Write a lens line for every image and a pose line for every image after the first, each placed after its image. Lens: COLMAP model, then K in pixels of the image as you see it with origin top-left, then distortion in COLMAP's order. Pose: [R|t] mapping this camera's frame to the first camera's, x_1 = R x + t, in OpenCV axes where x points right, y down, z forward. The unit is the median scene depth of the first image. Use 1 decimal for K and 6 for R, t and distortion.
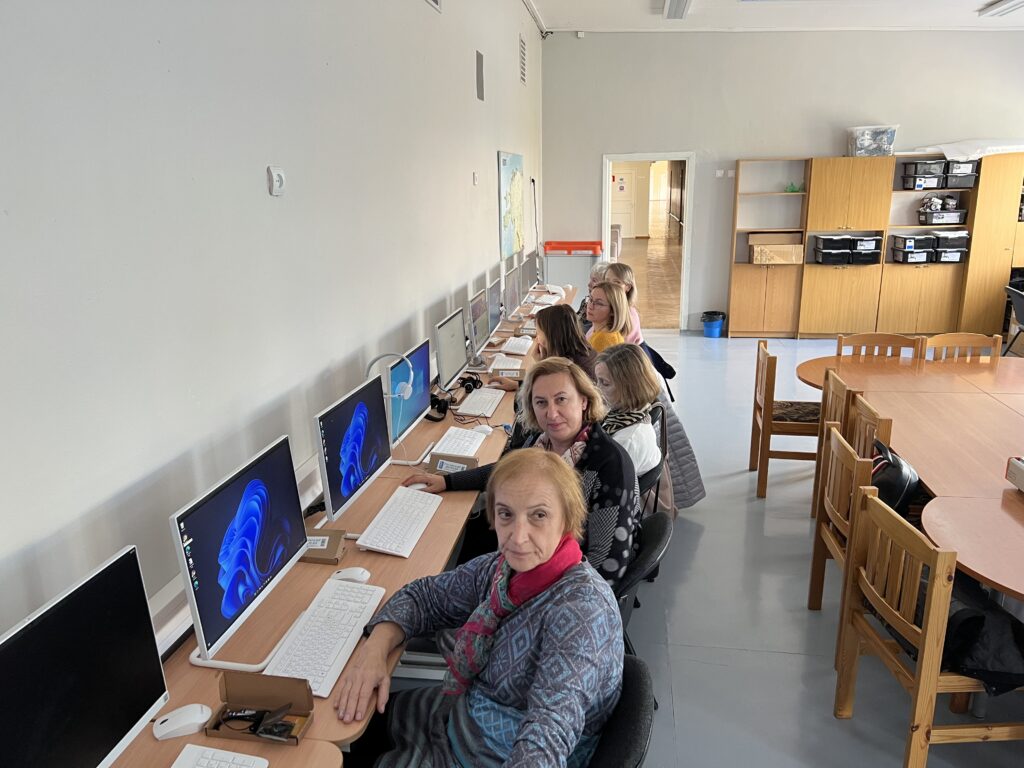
lens RADIAL K [[764.7, 0, 512.0], [0, 764.7, 384.0], [0, 0, 1]] dist [-0.000509, -0.003875]
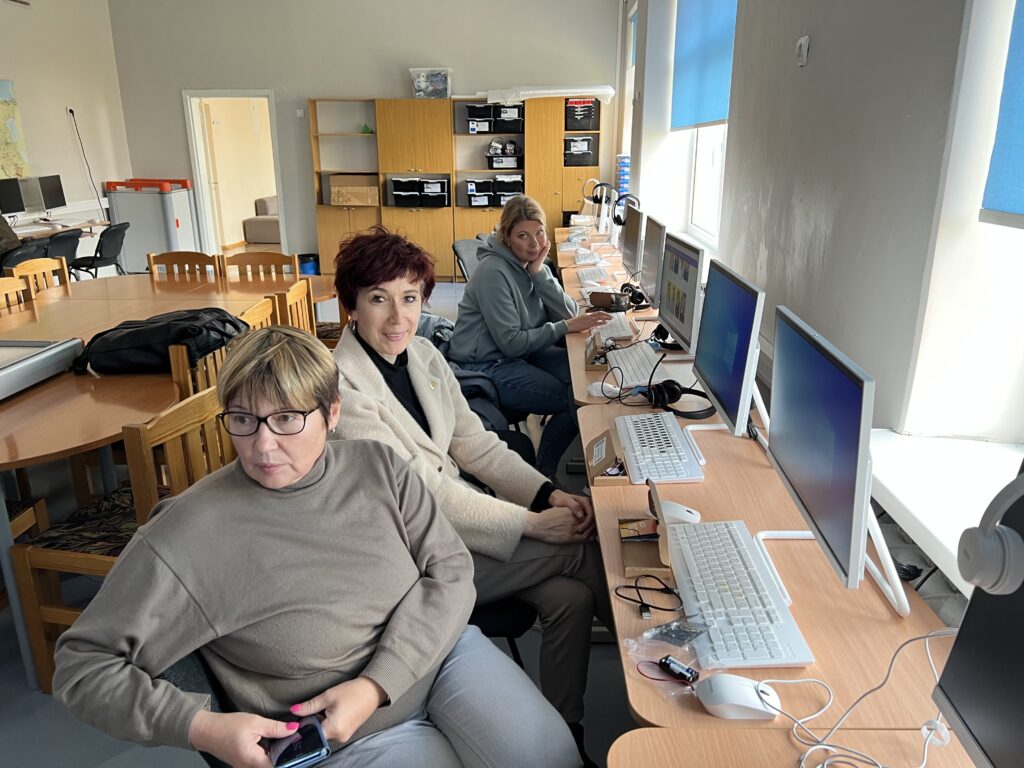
lens RADIAL K [[764.7, 0, 512.0], [0, 764.7, 384.0], [0, 0, 1]] dist [-0.000509, -0.003875]
pose [[0.993069, -0.006130, 0.117374, 0.450560], [0.001527, 0.999227, 0.039269, 0.039743], [-0.117524, -0.038818, 0.992311, -0.032941]]
